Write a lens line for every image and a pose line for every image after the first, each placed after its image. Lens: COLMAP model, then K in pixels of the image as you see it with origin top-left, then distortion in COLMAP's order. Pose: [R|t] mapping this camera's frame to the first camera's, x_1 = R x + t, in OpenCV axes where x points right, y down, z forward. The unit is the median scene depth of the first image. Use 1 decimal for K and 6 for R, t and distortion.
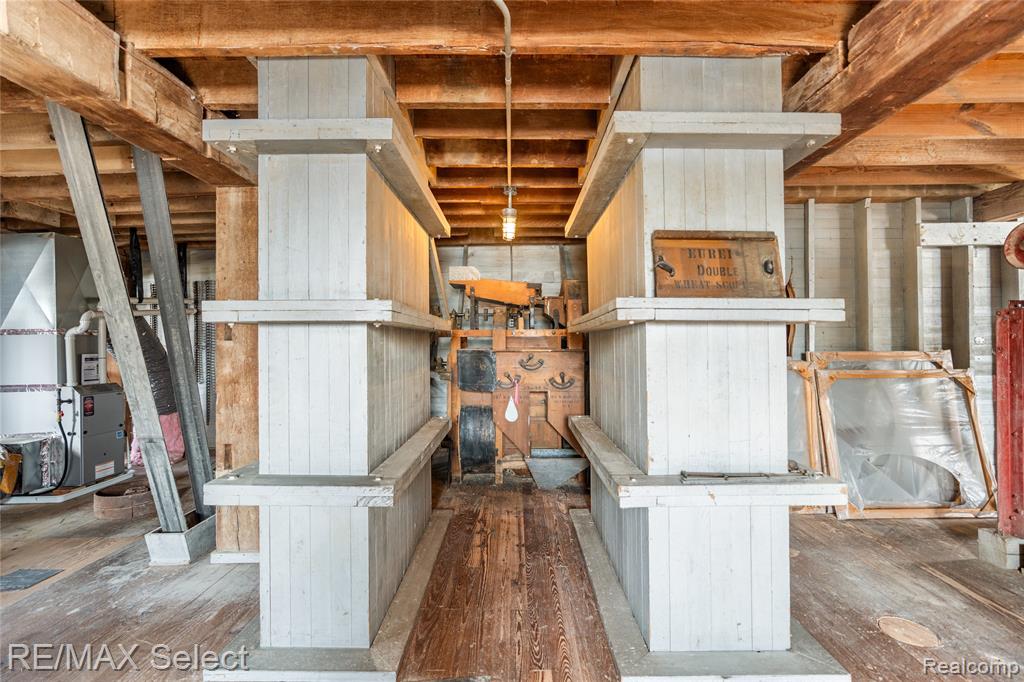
lens RADIAL K [[461.9, 0, 515.3], [0, 461.9, 342.8], [0, 0, 1]] dist [-0.005489, 0.001859]
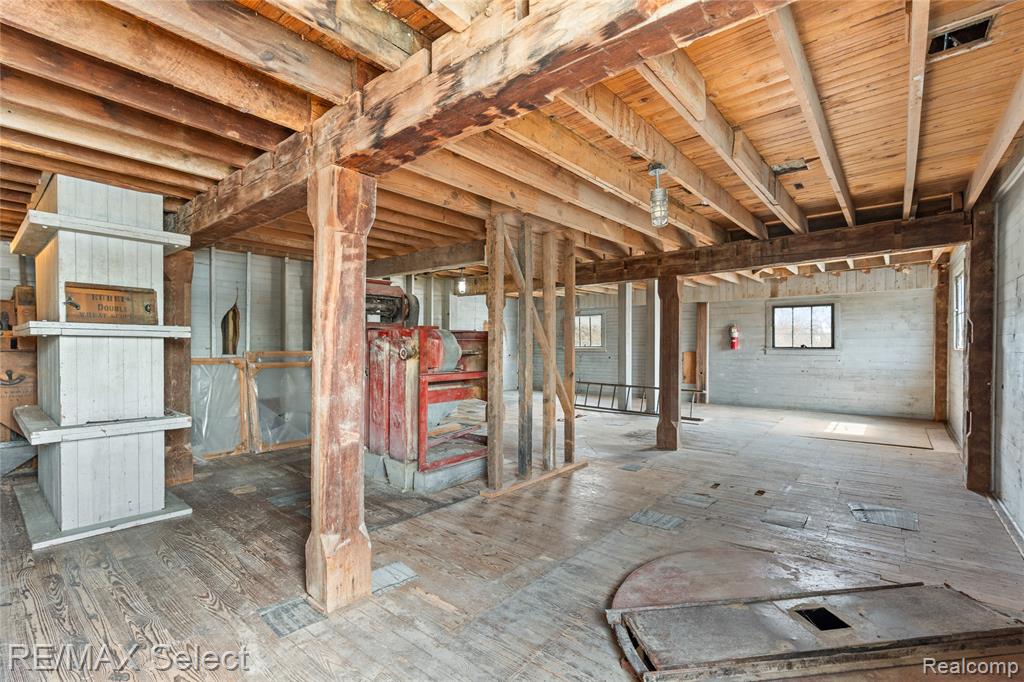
lens RADIAL K [[461.9, 0, 517.5], [0, 461.9, 345.7], [0, 0, 1]] dist [-0.005489, 0.001859]
pose [[0.635542, 0.006688, 0.772037, 0.049959], [-0.016210, 0.999858, 0.004683, -0.041181], [-0.771896, -0.015491, 0.635560, -1.328932]]
